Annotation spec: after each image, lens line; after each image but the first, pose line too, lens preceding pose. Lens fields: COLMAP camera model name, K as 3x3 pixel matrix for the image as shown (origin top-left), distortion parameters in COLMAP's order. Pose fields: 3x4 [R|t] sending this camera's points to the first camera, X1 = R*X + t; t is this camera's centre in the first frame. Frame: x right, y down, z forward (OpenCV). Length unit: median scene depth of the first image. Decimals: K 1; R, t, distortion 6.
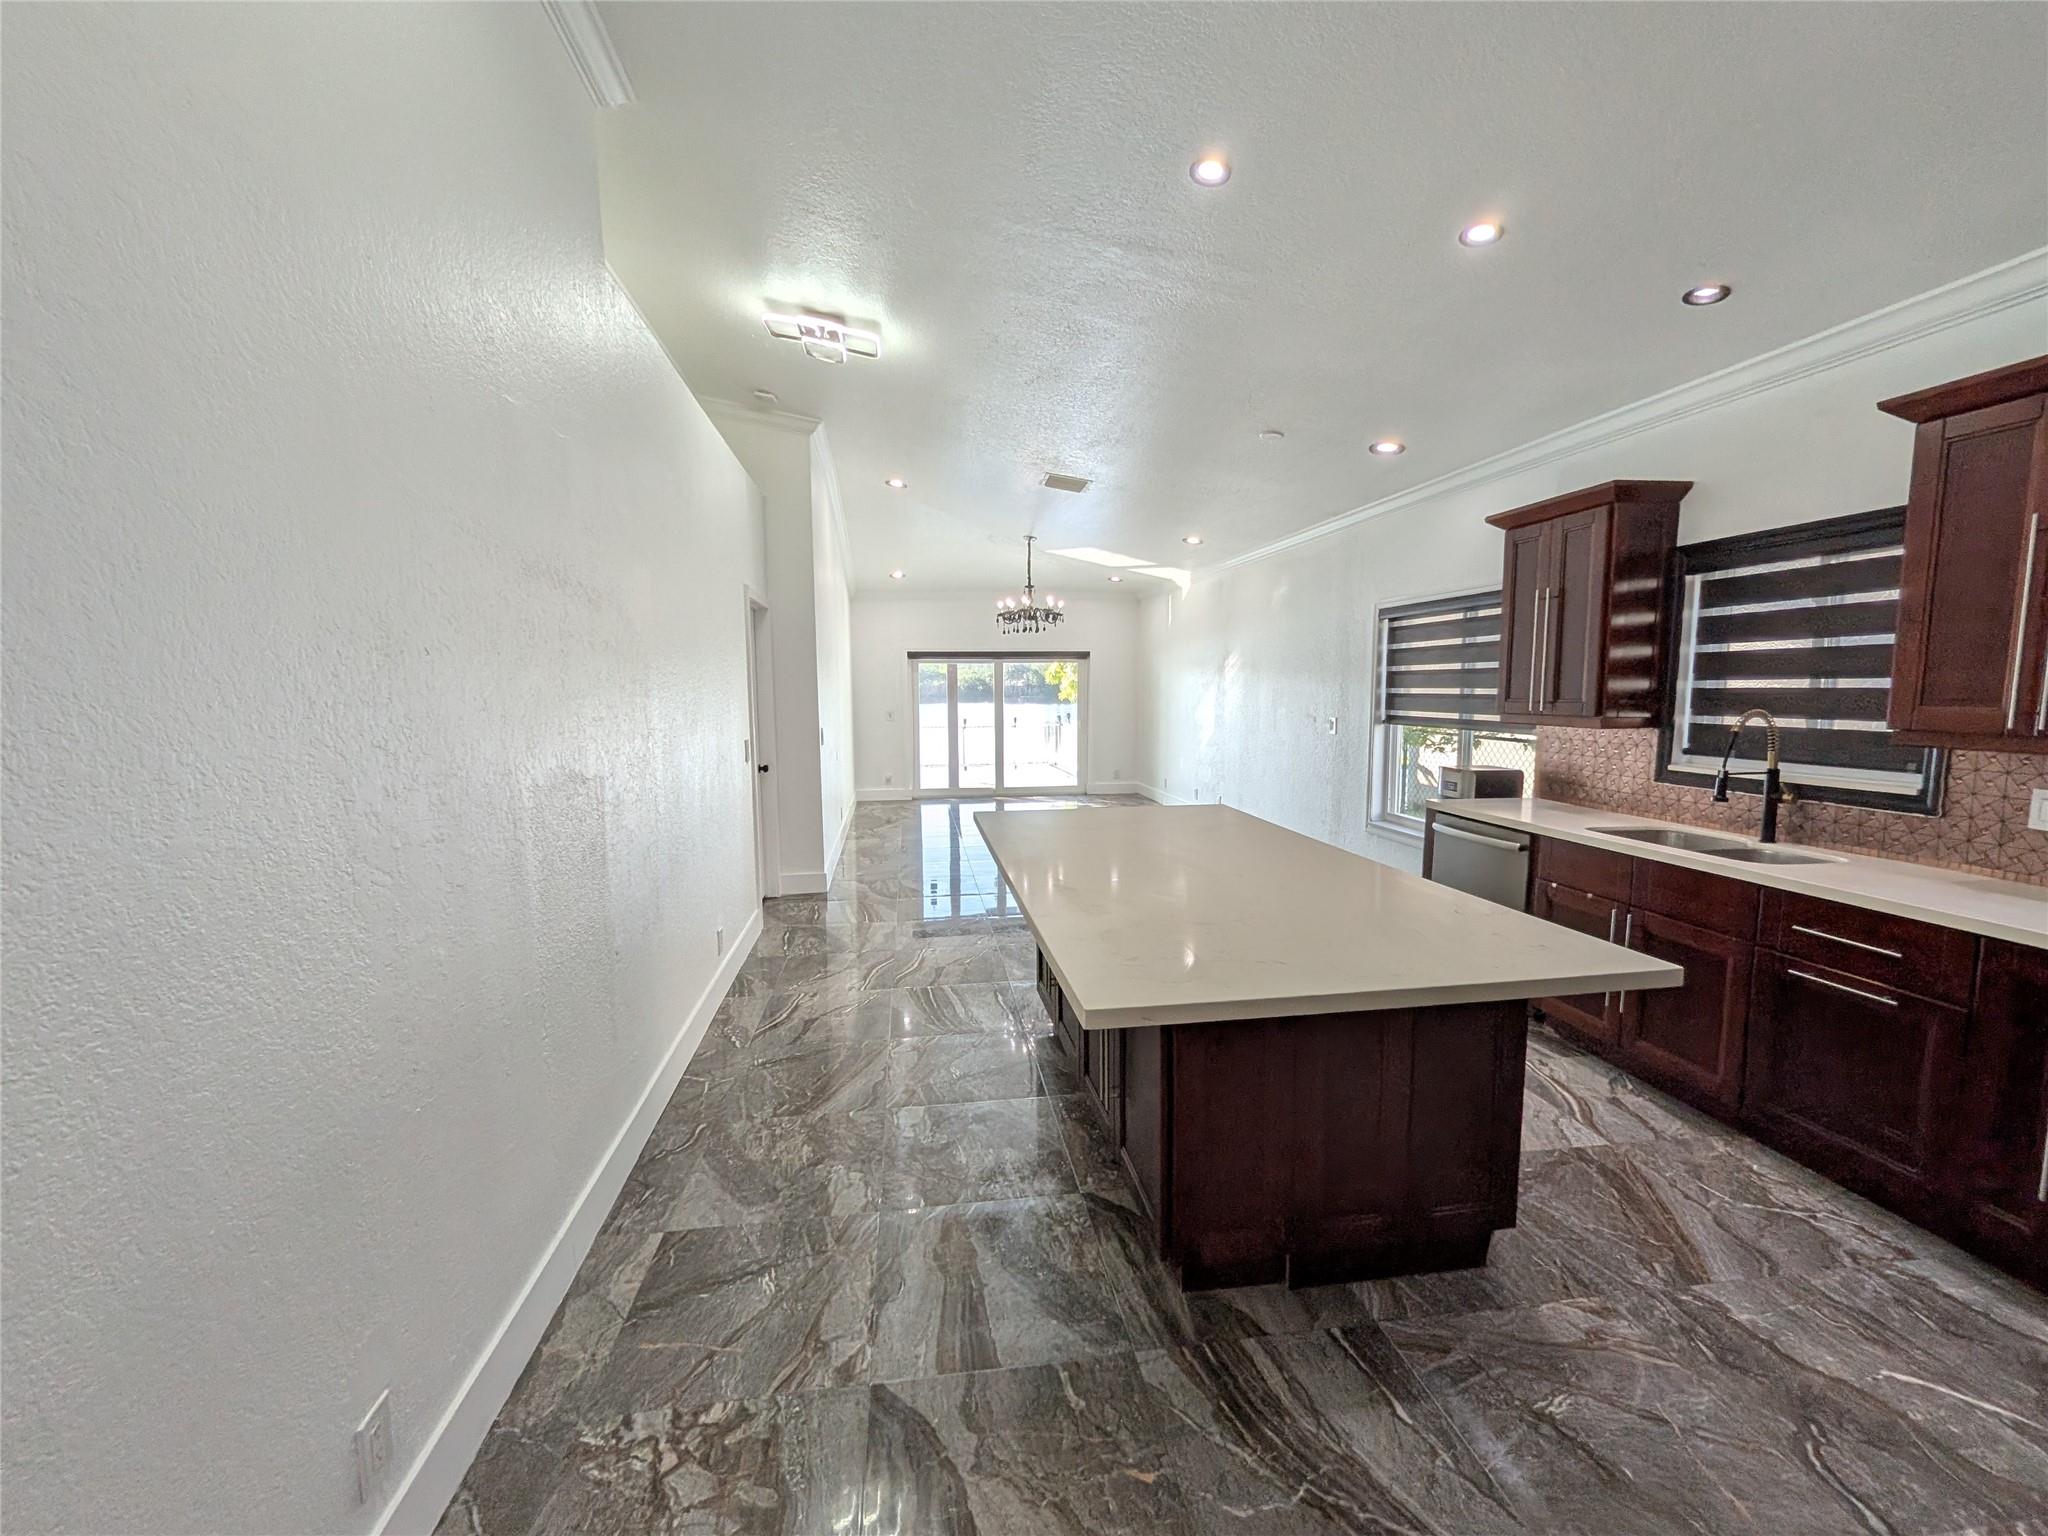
lens RADIAL K [[843.9, 0, 1024.0], [0, 843.9, 768.0], [0, 0, 1]] dist [0.021137, -0.000286]
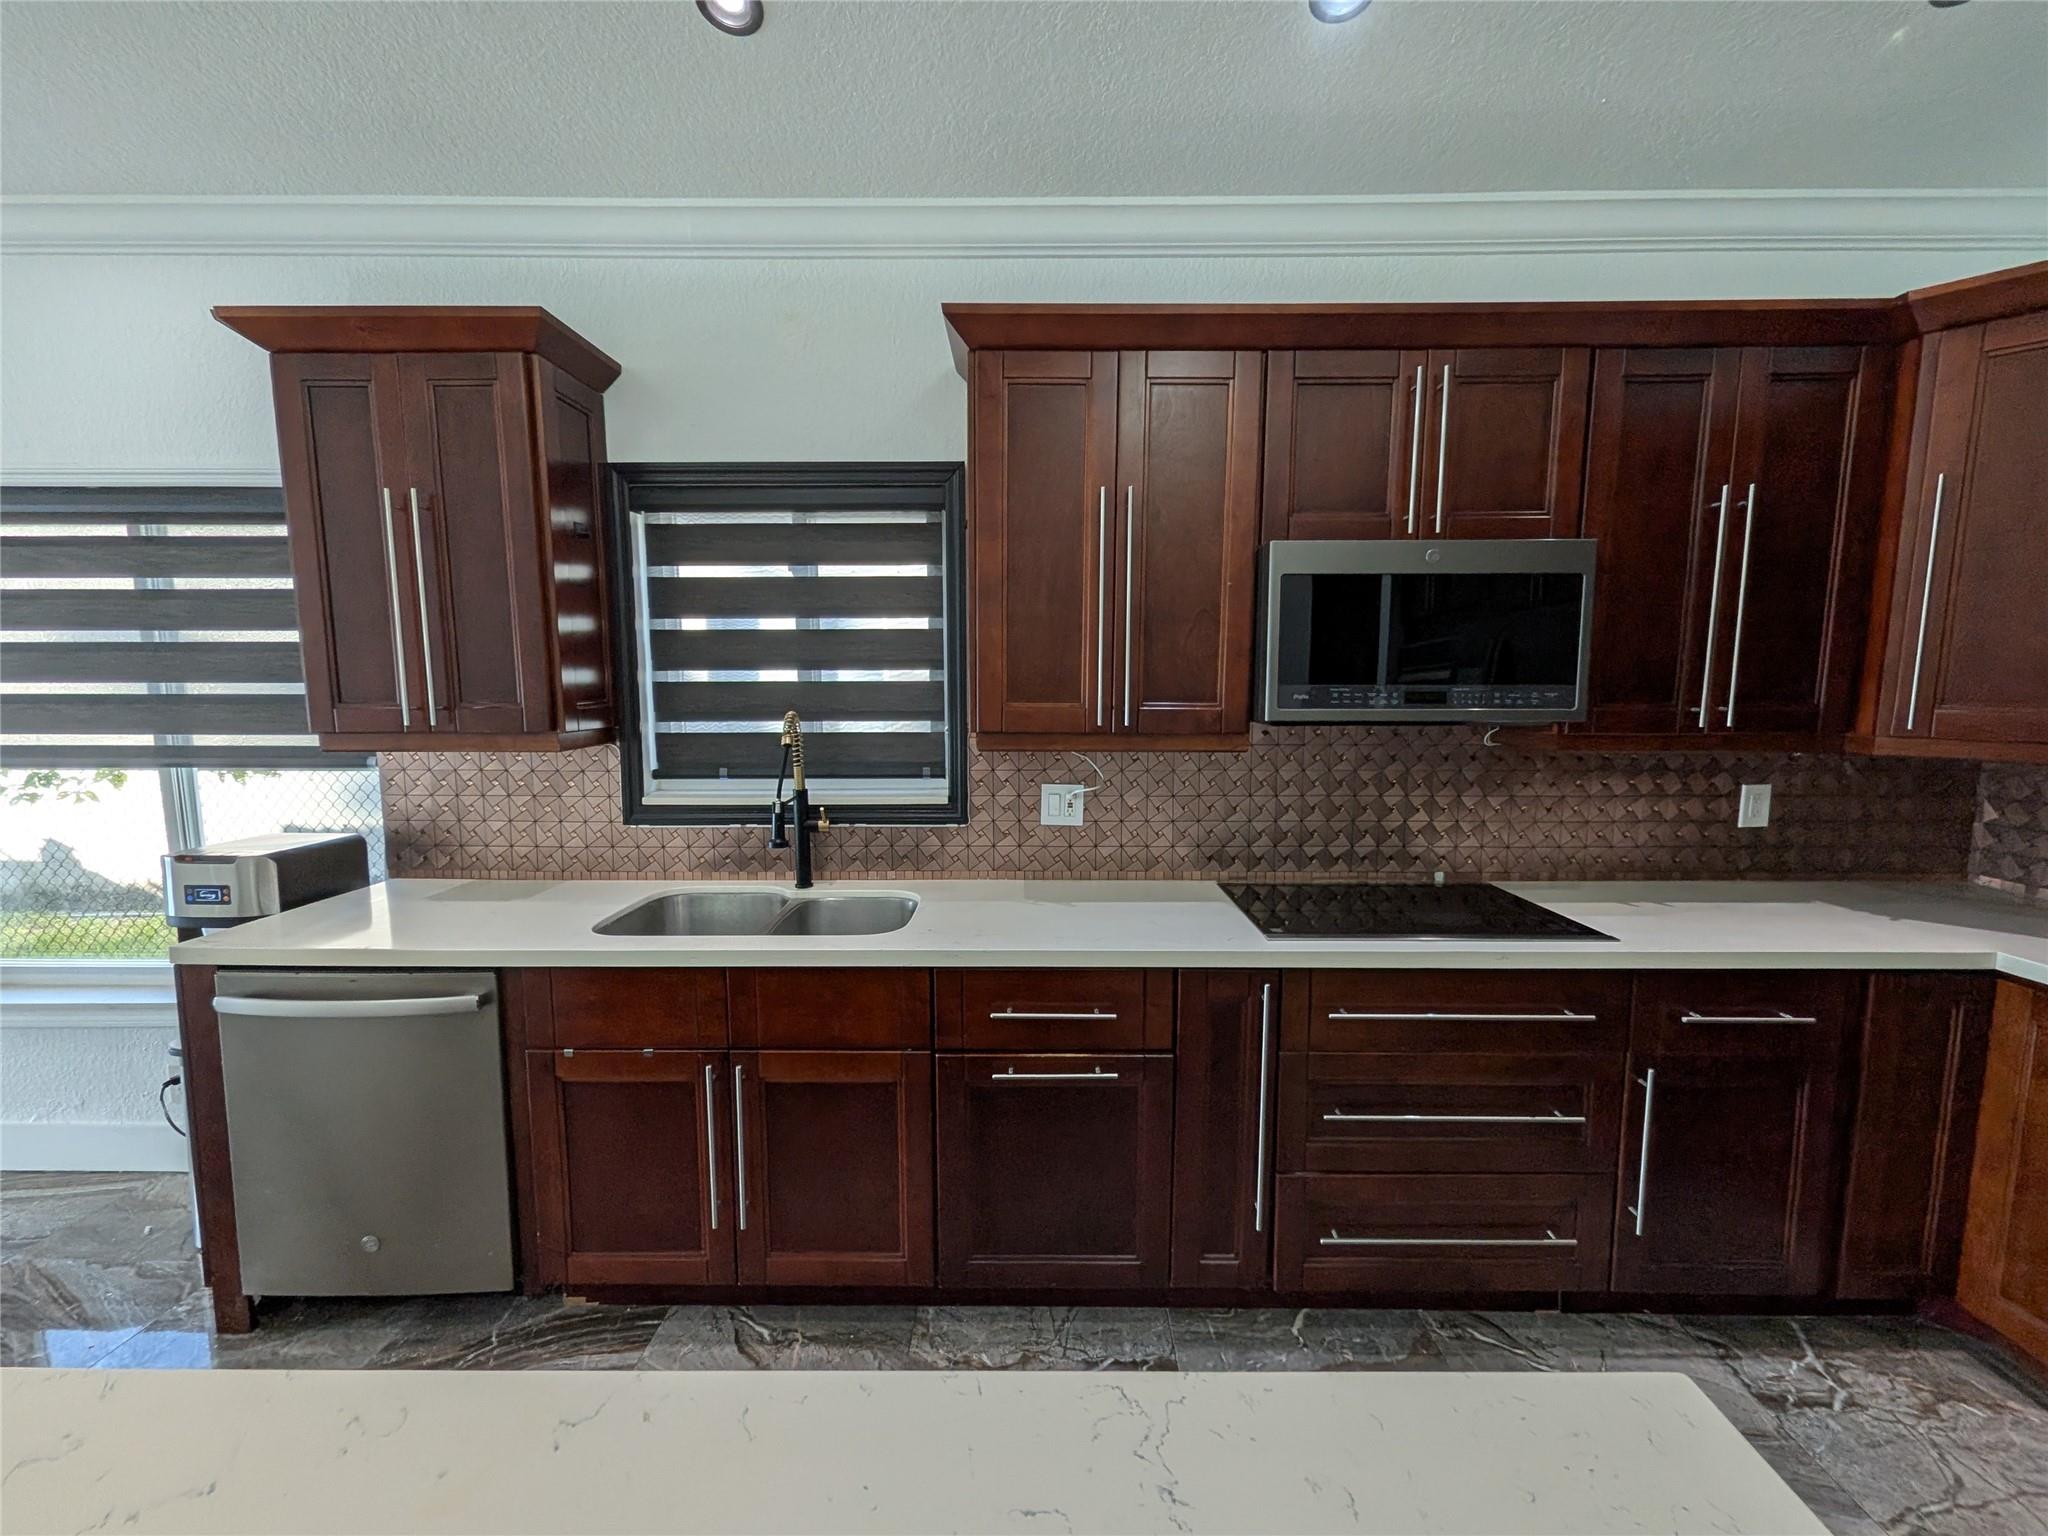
lens RADIAL K [[817.5, 0, 1024.0], [0, 817.5, 768.0], [0, 0, 1]] dist [0.004051, 0.000163]
pose [[0.162031, -0.108222, 0.980833, 0.183344], [0.095884, 0.990991, 0.093503, -0.058574], [-0.982116, 0.078896, 0.170948, 0.609593]]
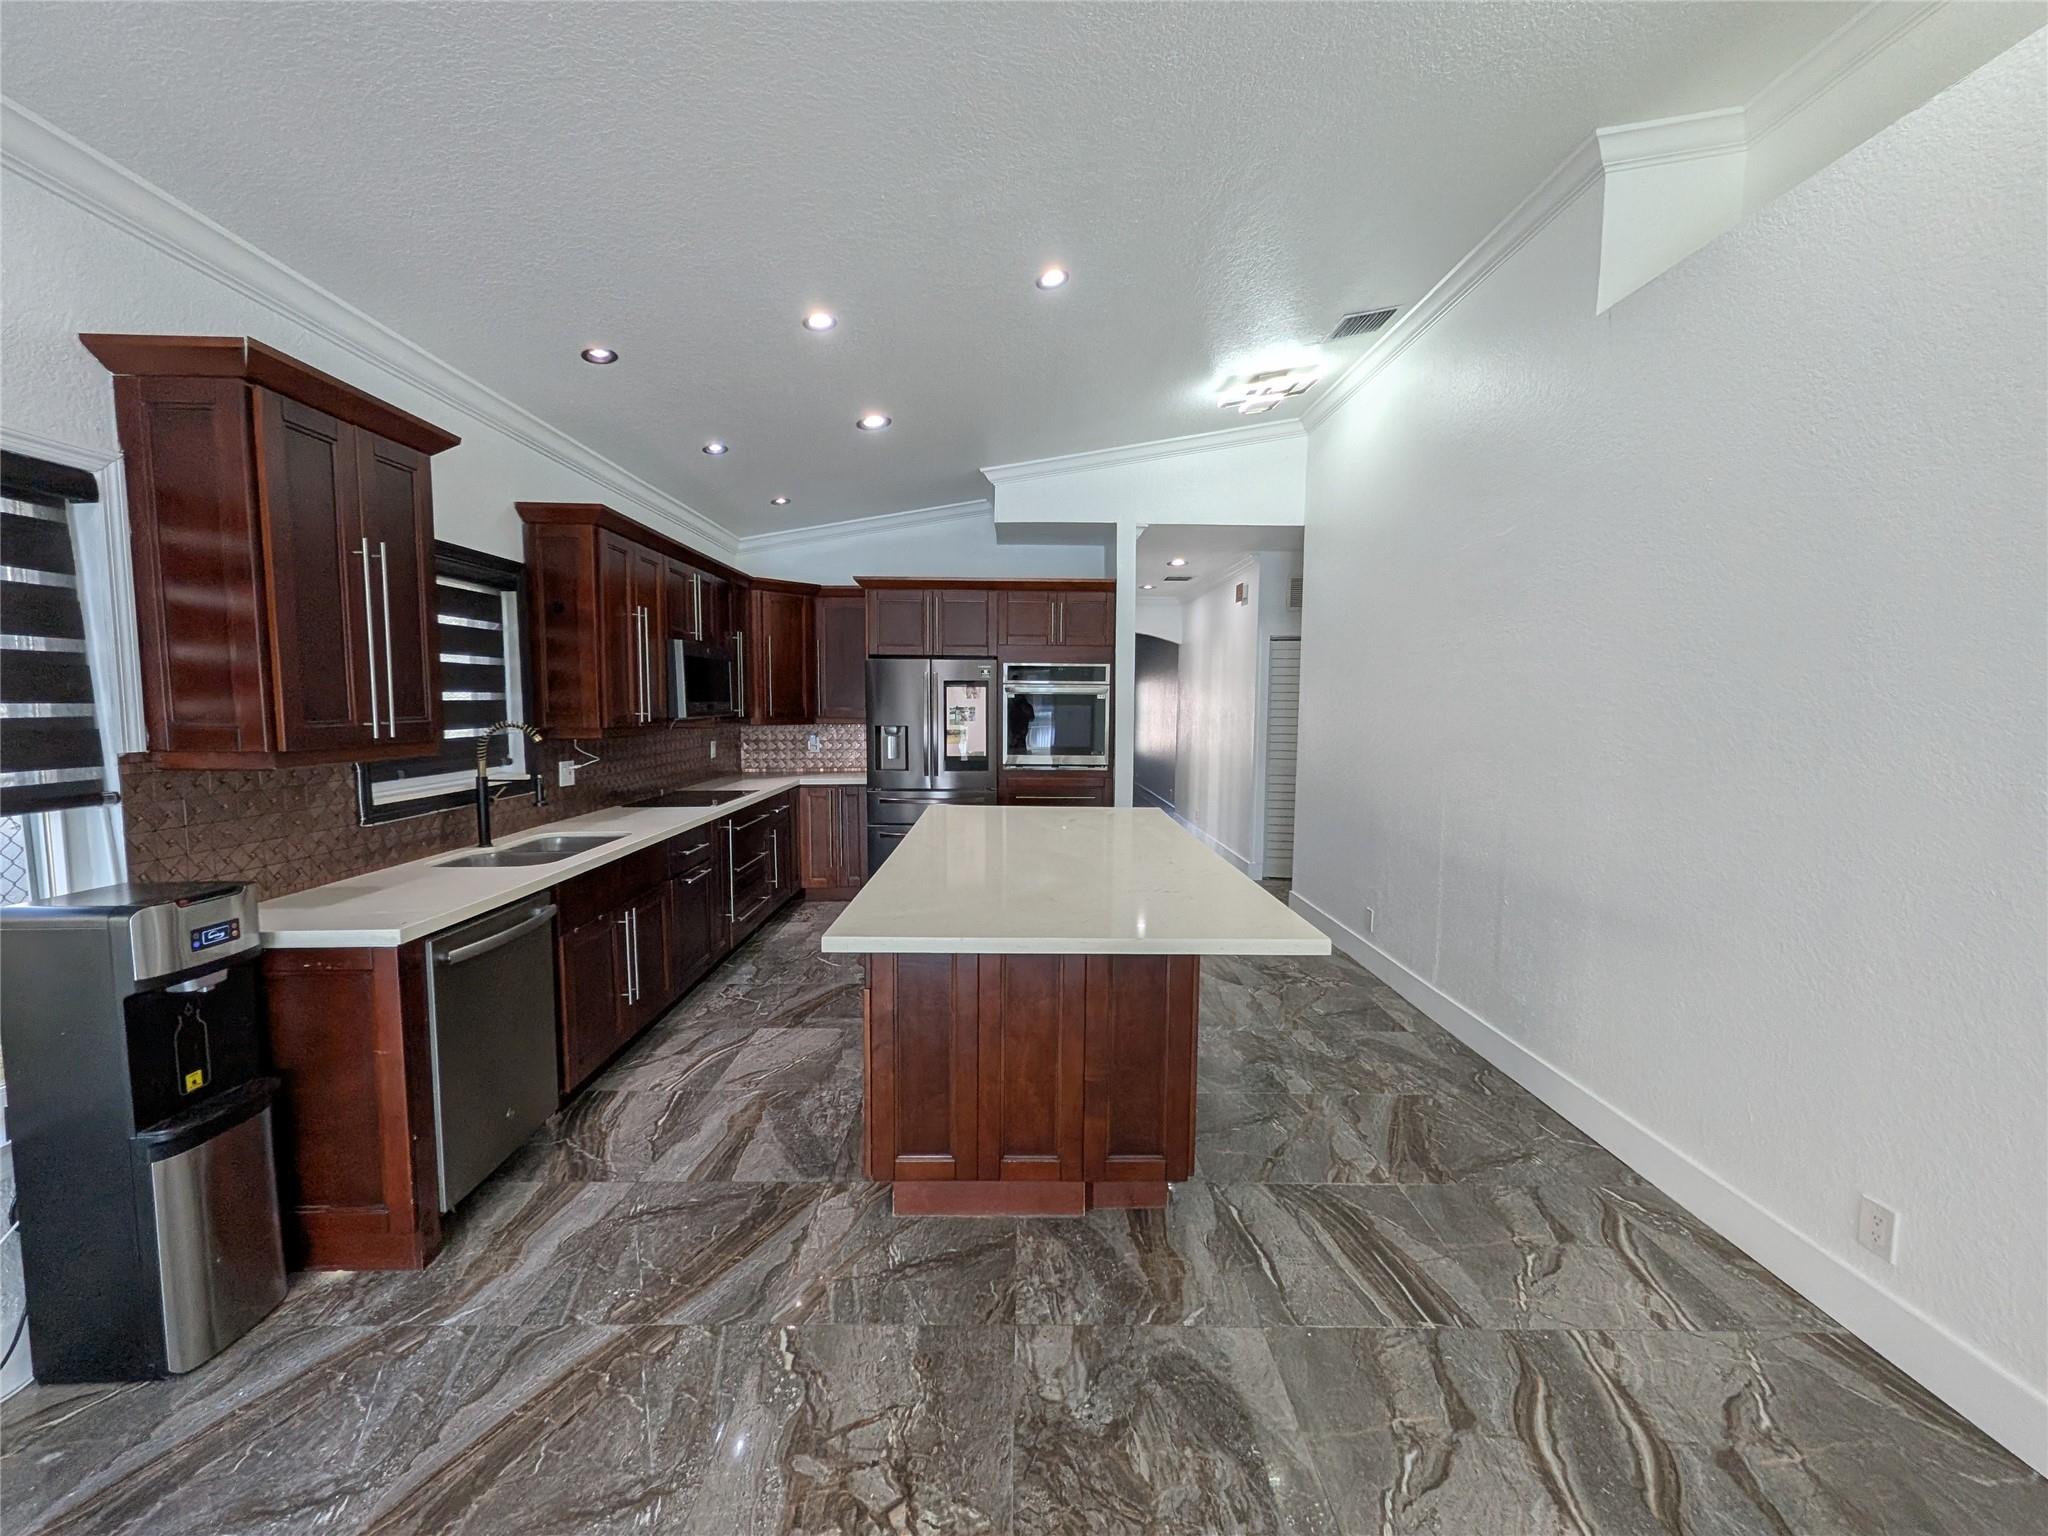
lens RADIAL K [[817.5, 0, 1024.0], [0, 817.5, 768.0], [0, 0, 1]] dist [0.004051, 0.000163]
pose [[-0.990479, -0.011449, 0.137186, 0.066144], [0.013370, 0.983825, 0.178635, -0.160984], [-0.137012, 0.178768, -0.974305, 1.679197]]
